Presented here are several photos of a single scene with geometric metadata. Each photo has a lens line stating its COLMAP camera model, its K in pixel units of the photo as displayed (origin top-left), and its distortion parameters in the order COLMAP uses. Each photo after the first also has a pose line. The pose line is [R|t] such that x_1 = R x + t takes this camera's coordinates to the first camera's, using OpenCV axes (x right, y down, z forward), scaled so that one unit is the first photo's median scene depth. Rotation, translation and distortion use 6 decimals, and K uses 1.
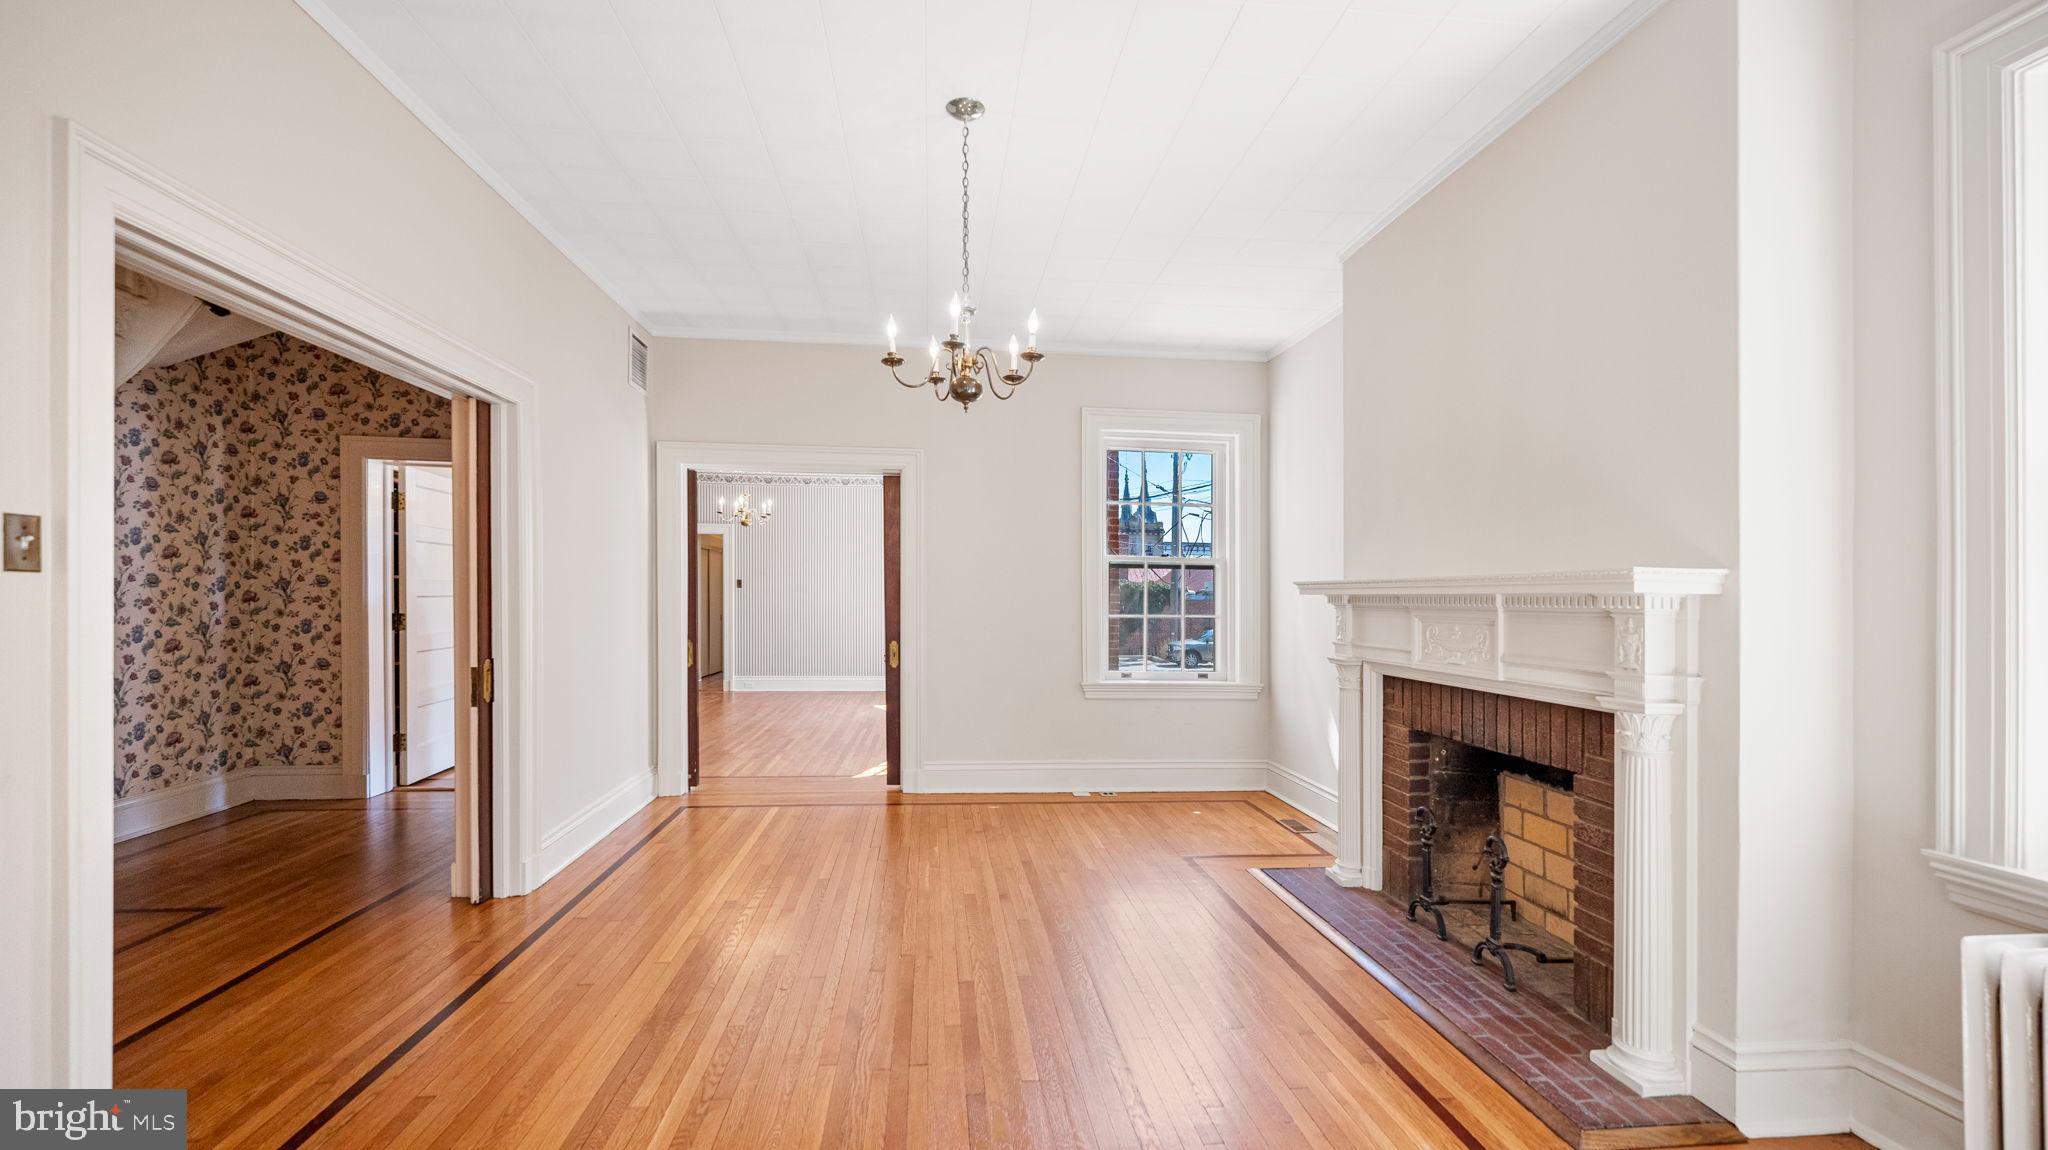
lens RADIAL K [[838.2, 0, 1011.6], [0, 838.2, 591.2], [0, 0, 1]] dist [-0.001164, -0.000061]
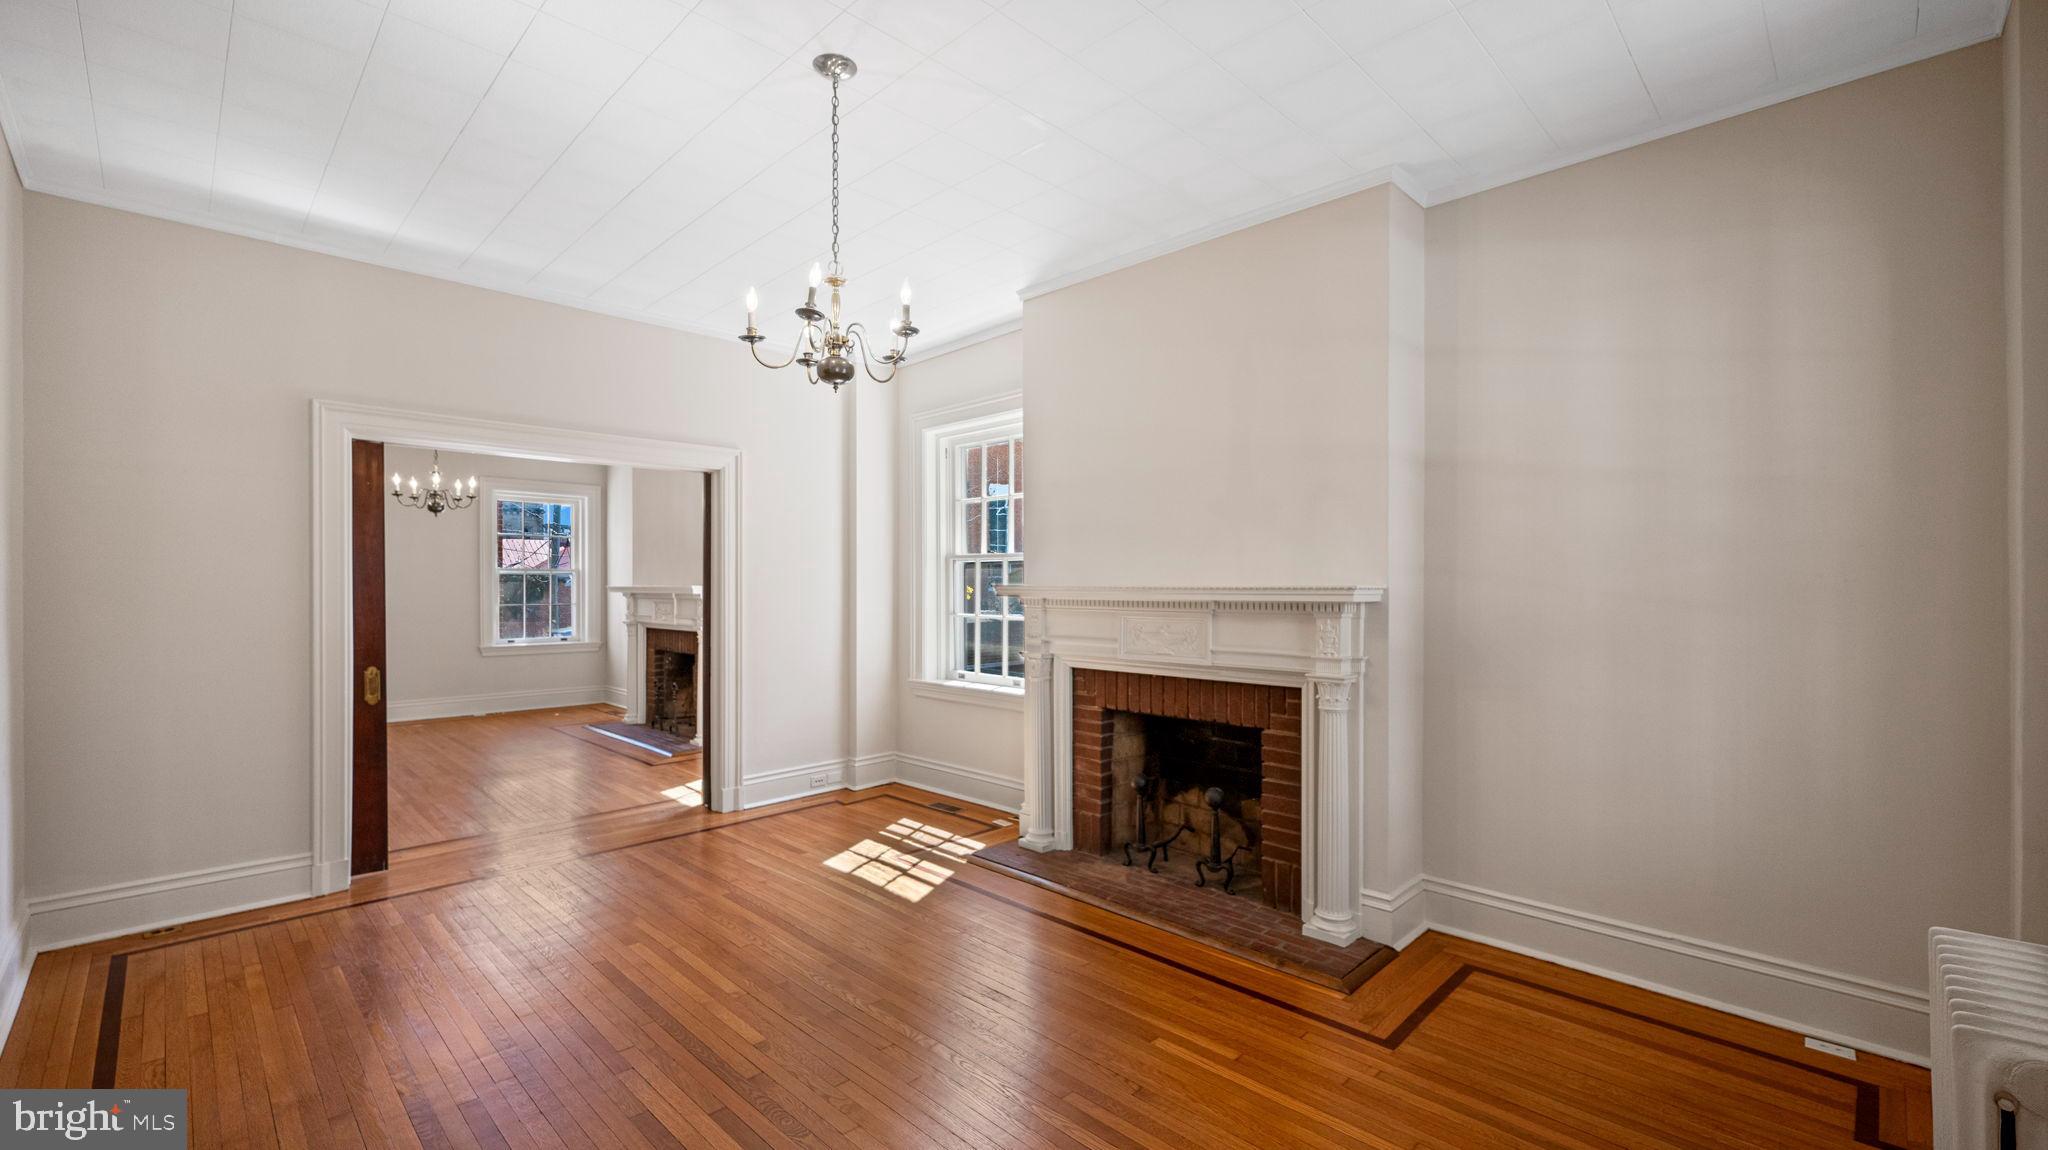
lens RADIAL K [[838.2, 0, 1024.2], [0, 838.2, 581.5], [0, 0, 1]] dist [-0.001164, -0.000061]
pose [[0.766902, -0.004306, 0.641750, -0.231103], [0.003449, 0.999991, 0.002587, -0.027813], [-0.641755, 0.000229, 0.766909, -1.435739]]
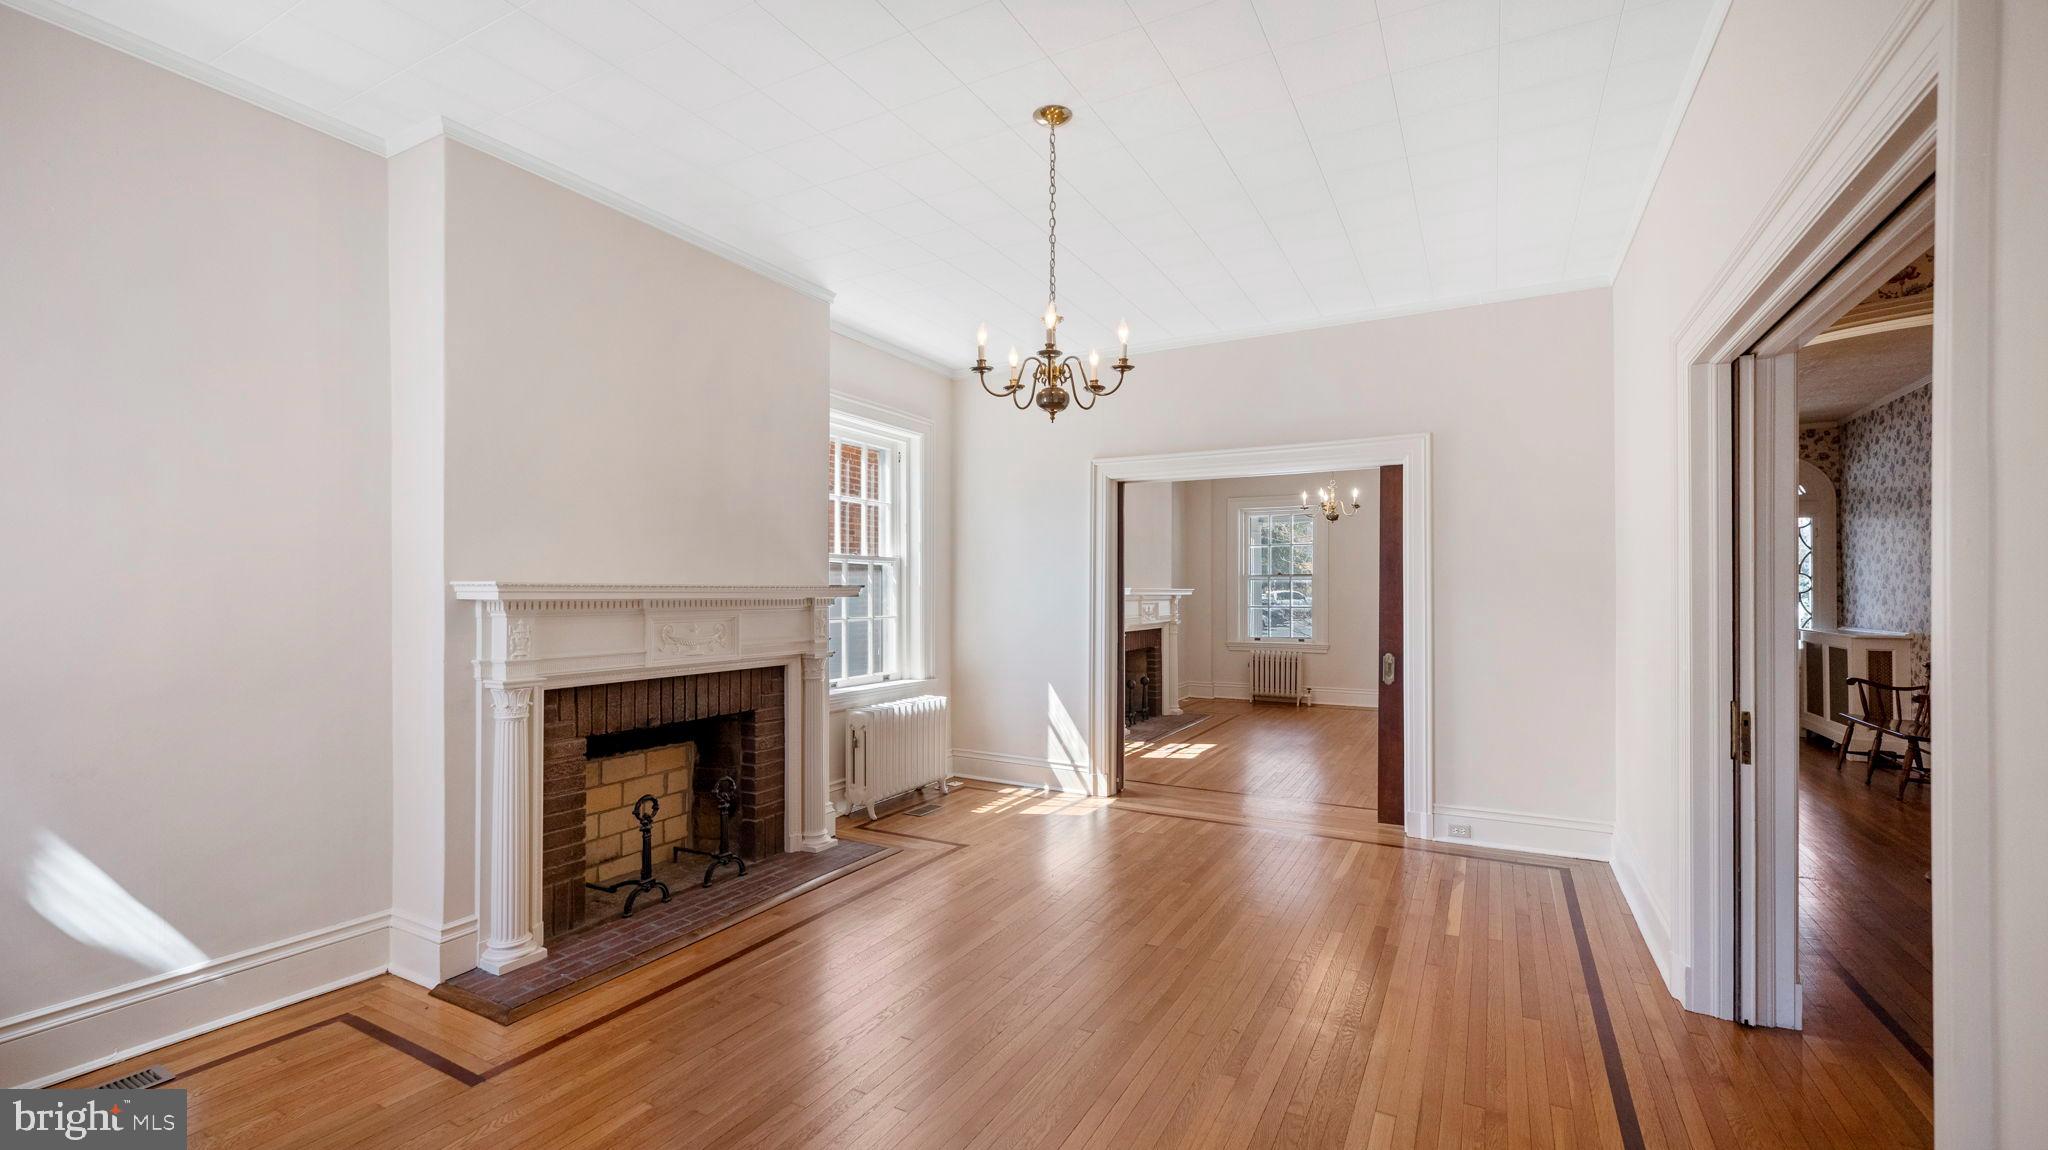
lens RADIAL K [[838.2, 0, 1029.4], [0, 838.2, 579.7], [0, 0, 1]] dist [-0.001164, -0.000061]
pose [[-0.820809, -0.001805, 0.571200, -0.483765], [-0.010849, 0.999864, -0.012431, -0.010241], [-0.571099, -0.016401, -0.820717, 1.493142]]
